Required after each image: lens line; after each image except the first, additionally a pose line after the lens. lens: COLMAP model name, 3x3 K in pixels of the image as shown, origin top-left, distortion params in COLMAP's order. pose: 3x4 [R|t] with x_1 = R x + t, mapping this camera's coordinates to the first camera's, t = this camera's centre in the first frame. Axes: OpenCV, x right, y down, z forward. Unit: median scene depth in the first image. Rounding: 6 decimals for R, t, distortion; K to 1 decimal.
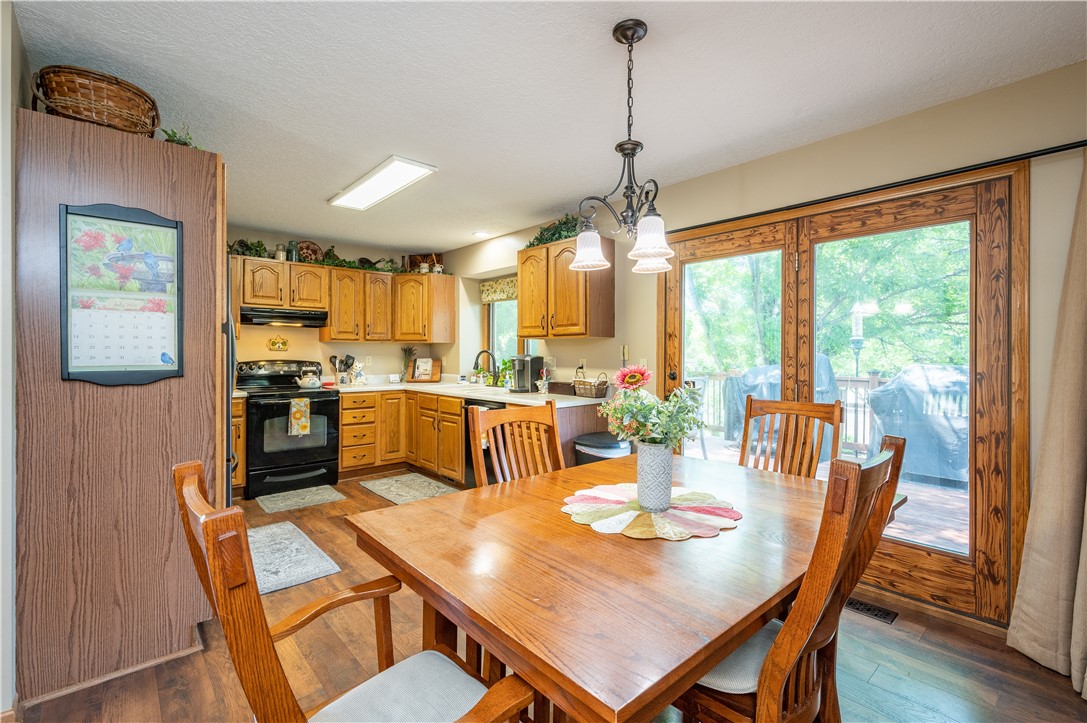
lens RADIAL K [[492.6, 0, 546.7], [0, 492.6, 356.6], [0, 0, 1]] dist [0.016014, 0.000440]
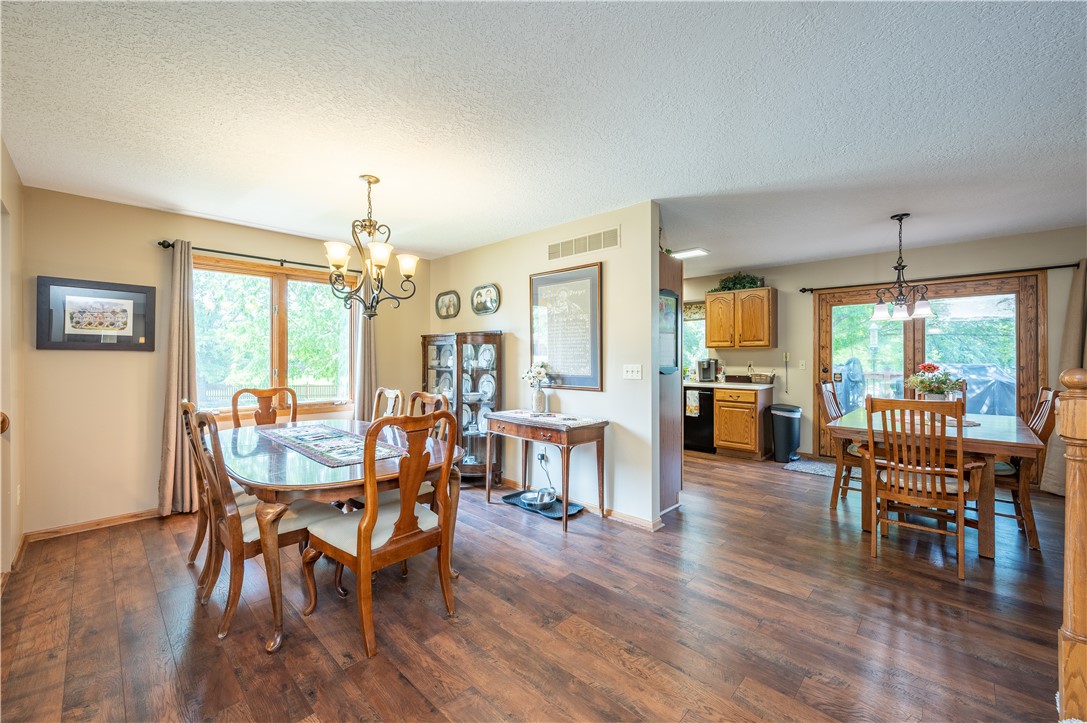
lens RADIAL K [[430.8, 0, 544.6], [0, 430.8, 356.9], [0, 0, 1]] dist [-0.001045, -0.000768]
pose [[0.997567, -0.002282, 0.069680, -0.915958], [0.002817, 0.999967, -0.007575, 0.000944], [-0.069661, 0.007753, 0.997541, -0.485343]]
